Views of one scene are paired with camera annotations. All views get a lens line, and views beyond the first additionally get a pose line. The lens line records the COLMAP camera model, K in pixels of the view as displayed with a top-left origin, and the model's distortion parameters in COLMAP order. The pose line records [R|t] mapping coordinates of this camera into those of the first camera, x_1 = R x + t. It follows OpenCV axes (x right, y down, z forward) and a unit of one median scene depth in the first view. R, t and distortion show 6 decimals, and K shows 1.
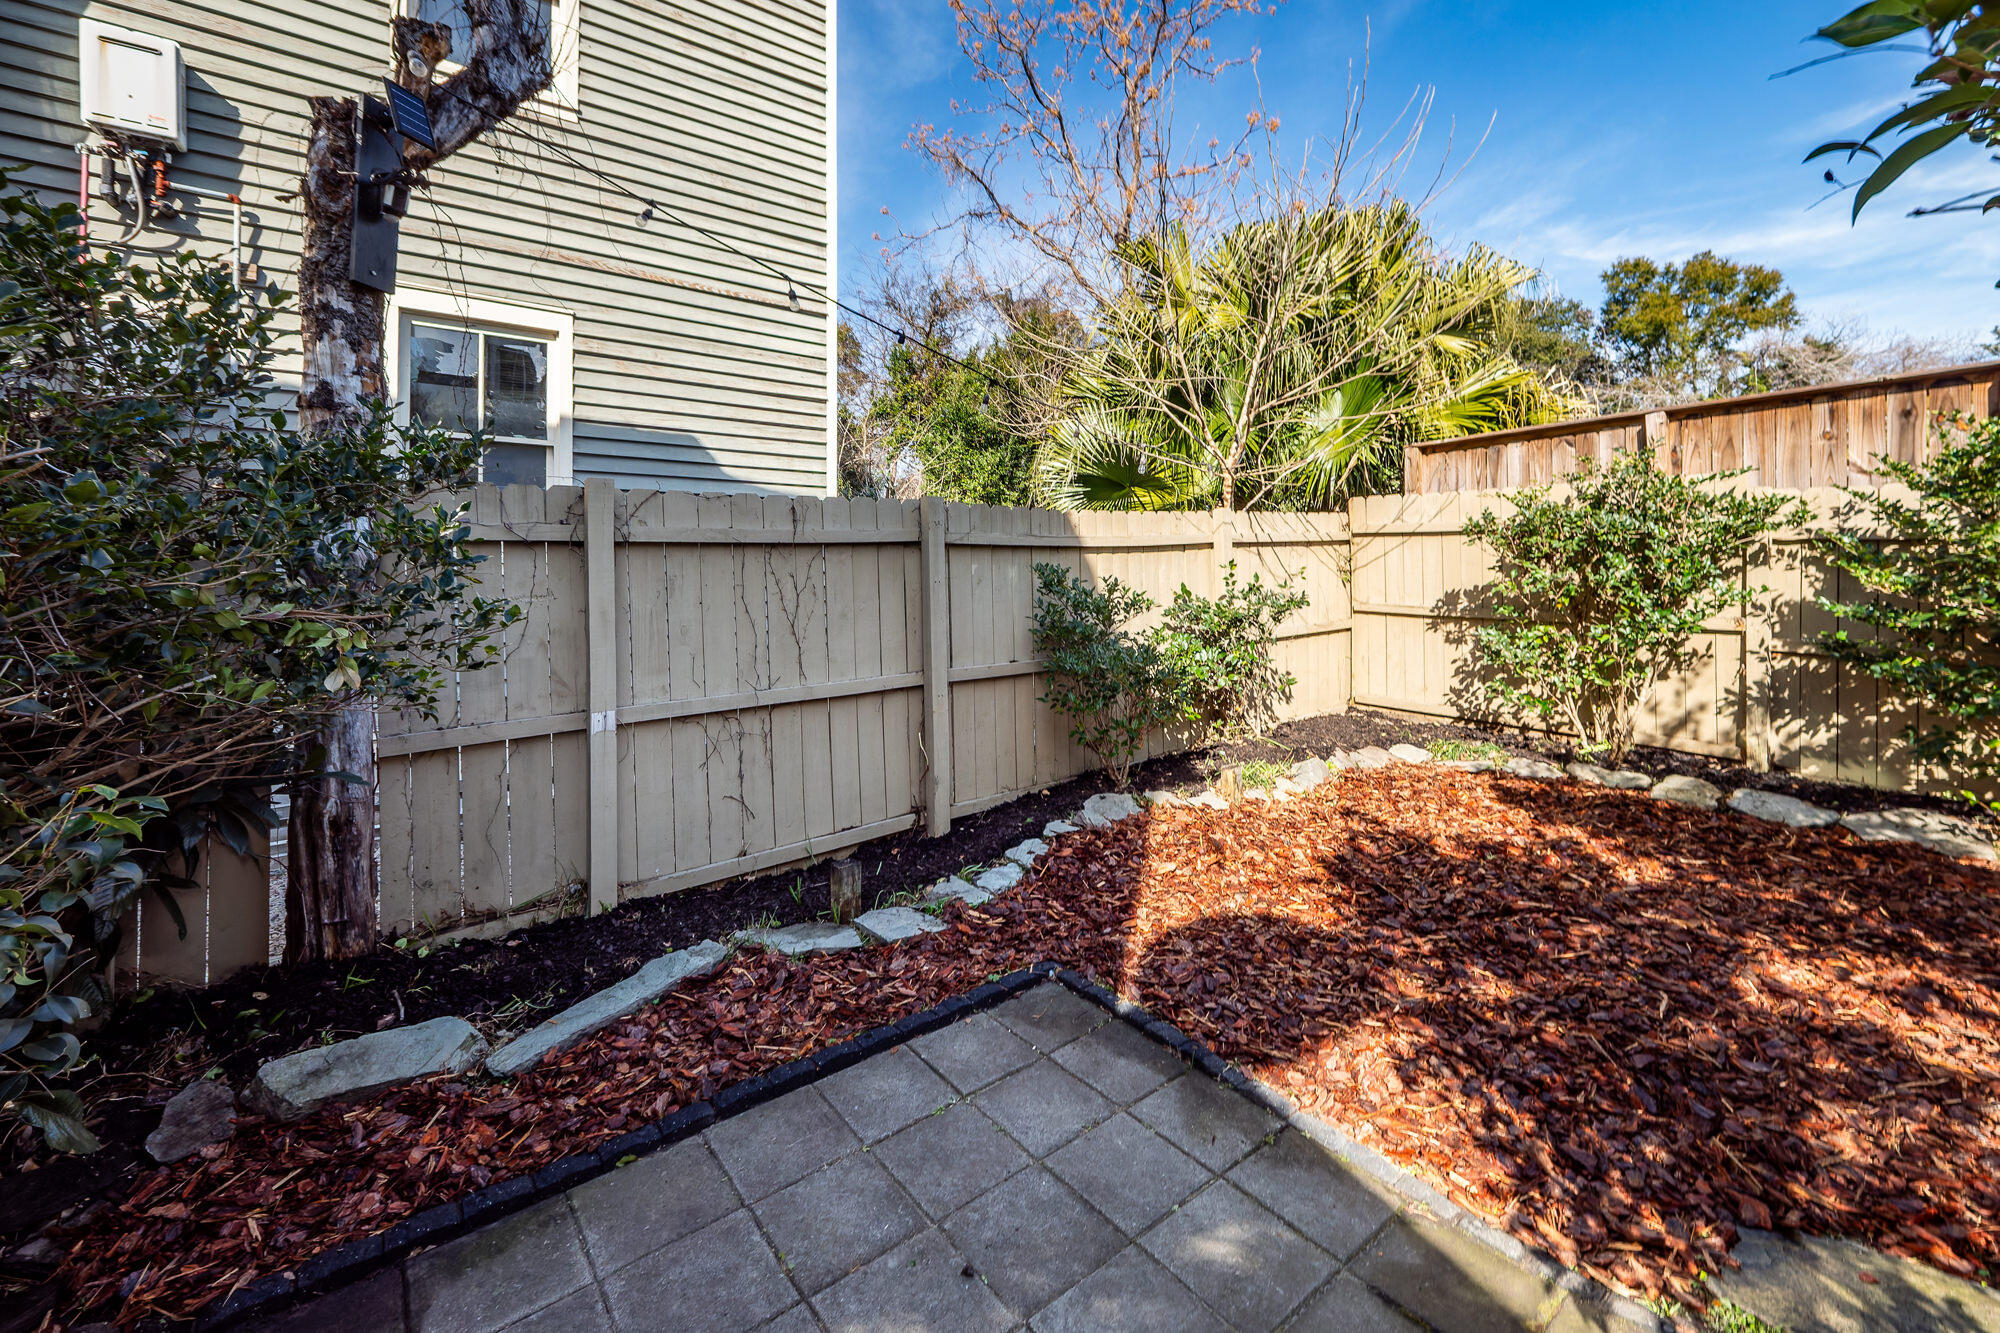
lens RADIAL K [[716.0, 0, 960.3], [0, 716.0, 565.5], [0, 0, 1]] dist [0.002214, 0.000098]
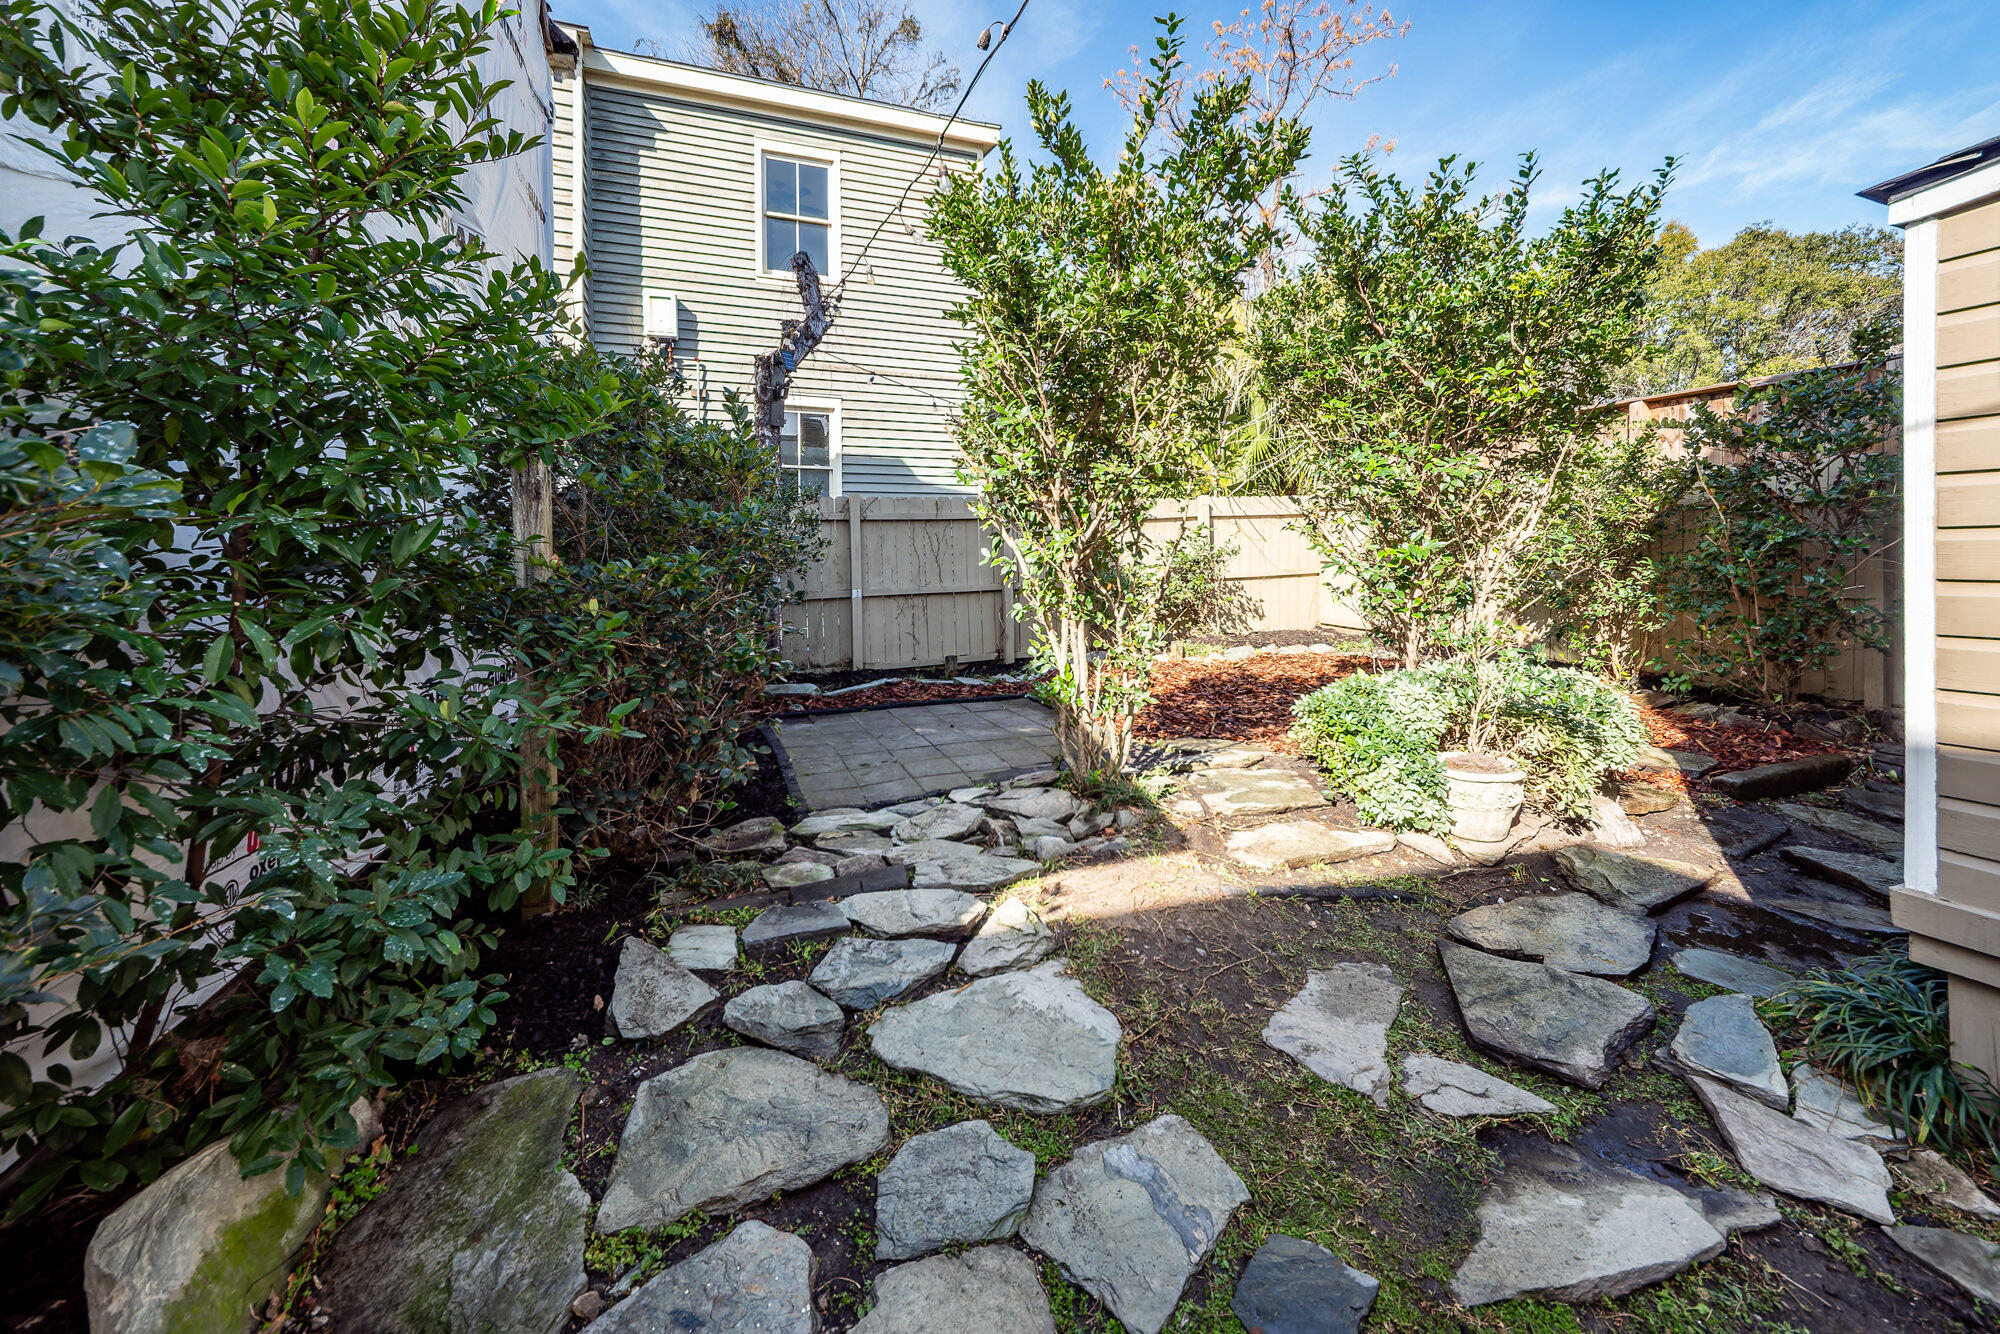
lens RADIAL K [[753.1, 0, 1018.3], [0, 753.1, 576.1], [0, 0, 1]] dist [0.000017, 0.000024]
pose [[0.966448, 0.009030, -0.256704, 0.509327], [0.002005, 0.999086, 0.042695, 0.037050], [0.256855, -0.041777, 0.965547, -0.982070]]
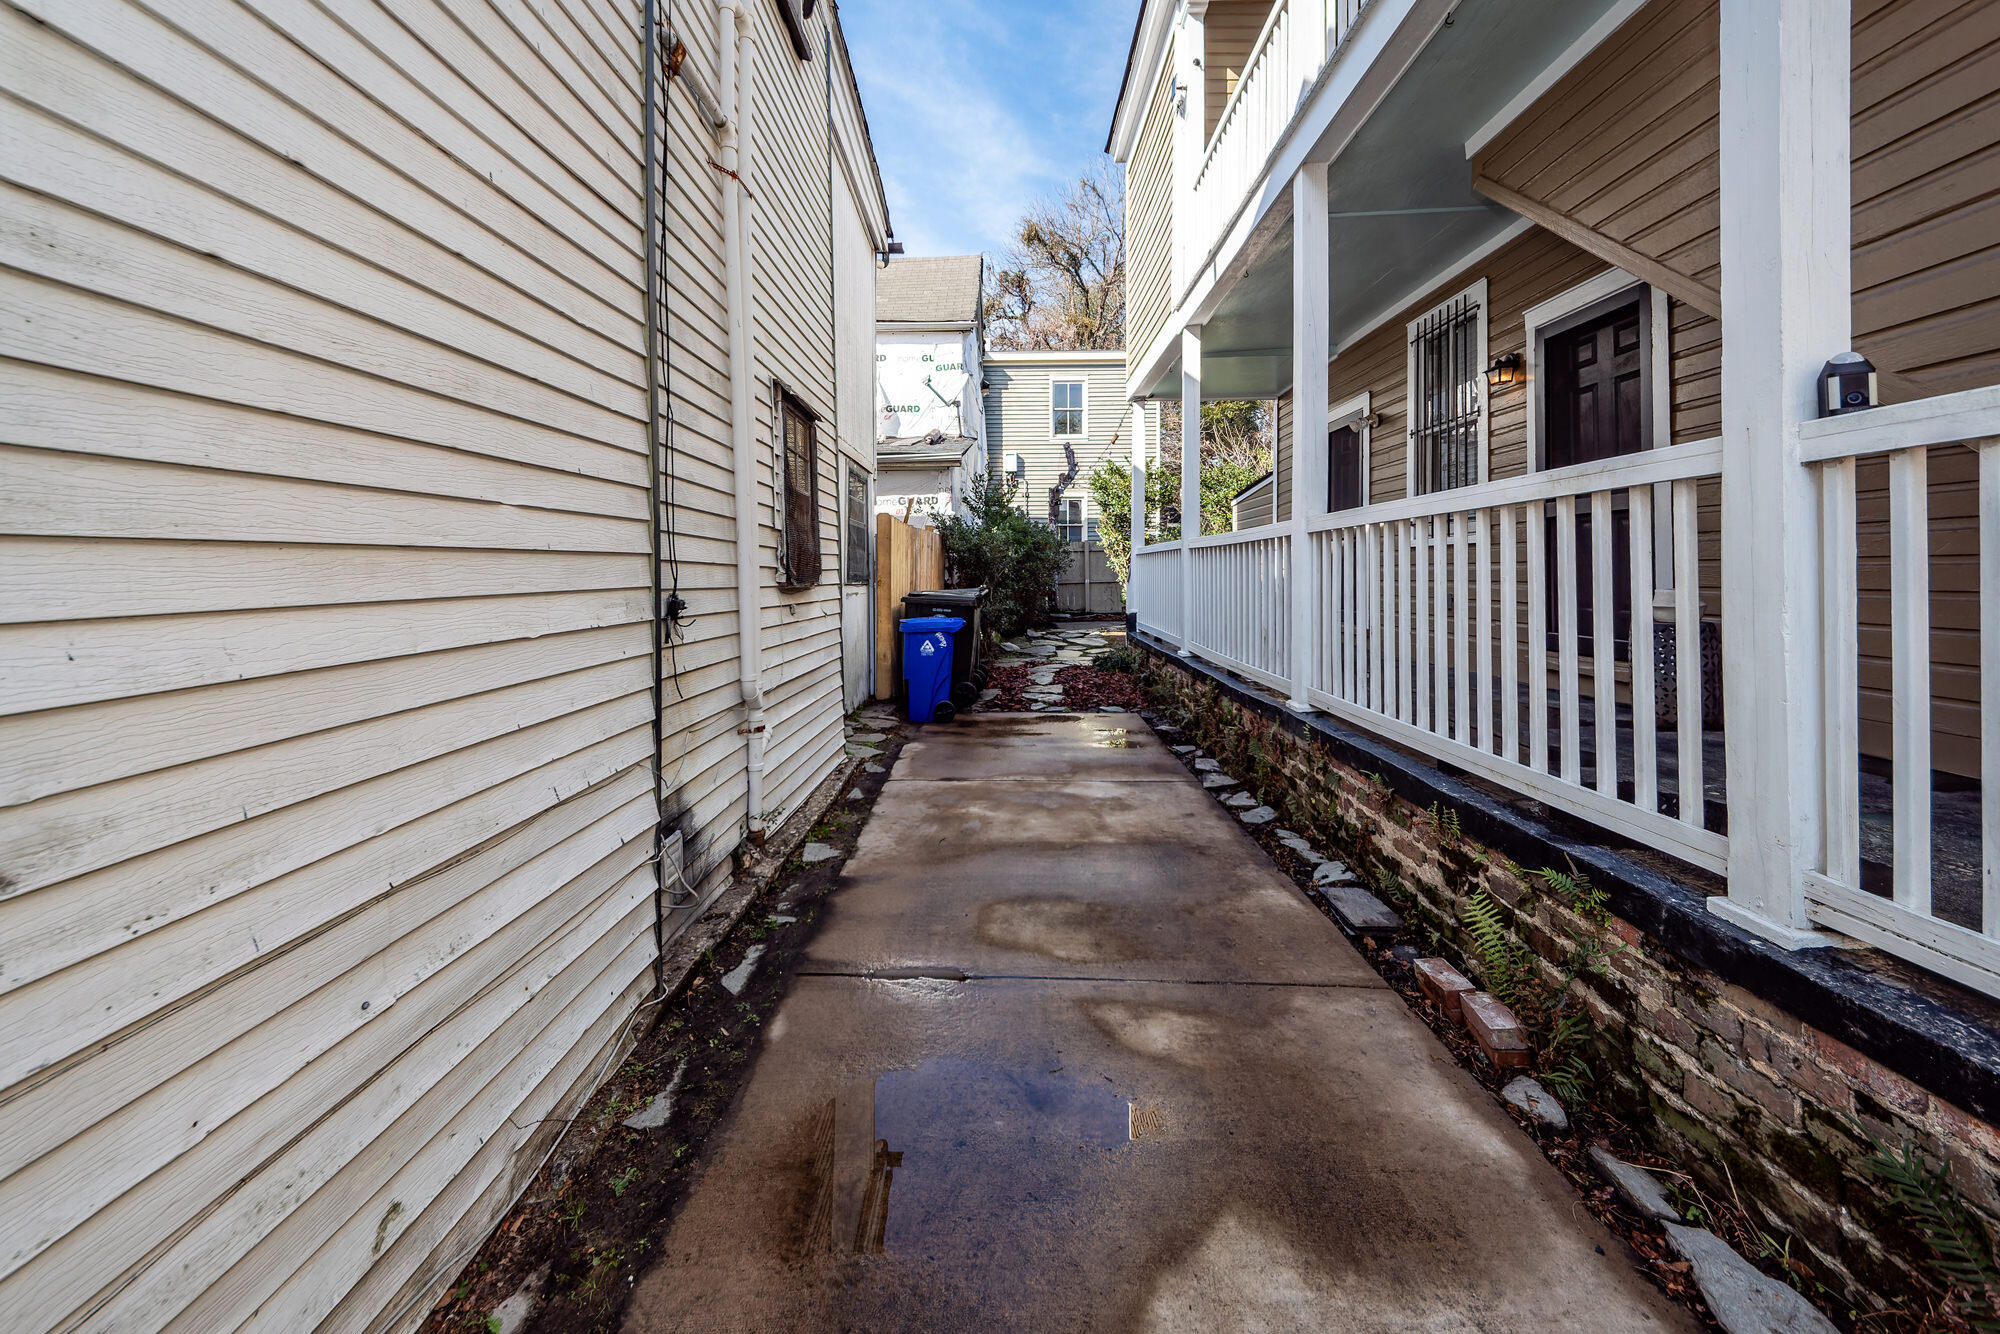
lens RADIAL K [[746.9, 0, 990.5], [0, 746.9, 614.8], [0, 0, 1]] dist [0.000865, -0.000079]
pose [[0.785905, 0.037676, -0.617198, 2.044648], [0.010519, 0.997183, 0.074267, 0.019691], [0.618257, -0.064859, 0.783295, -3.298944]]
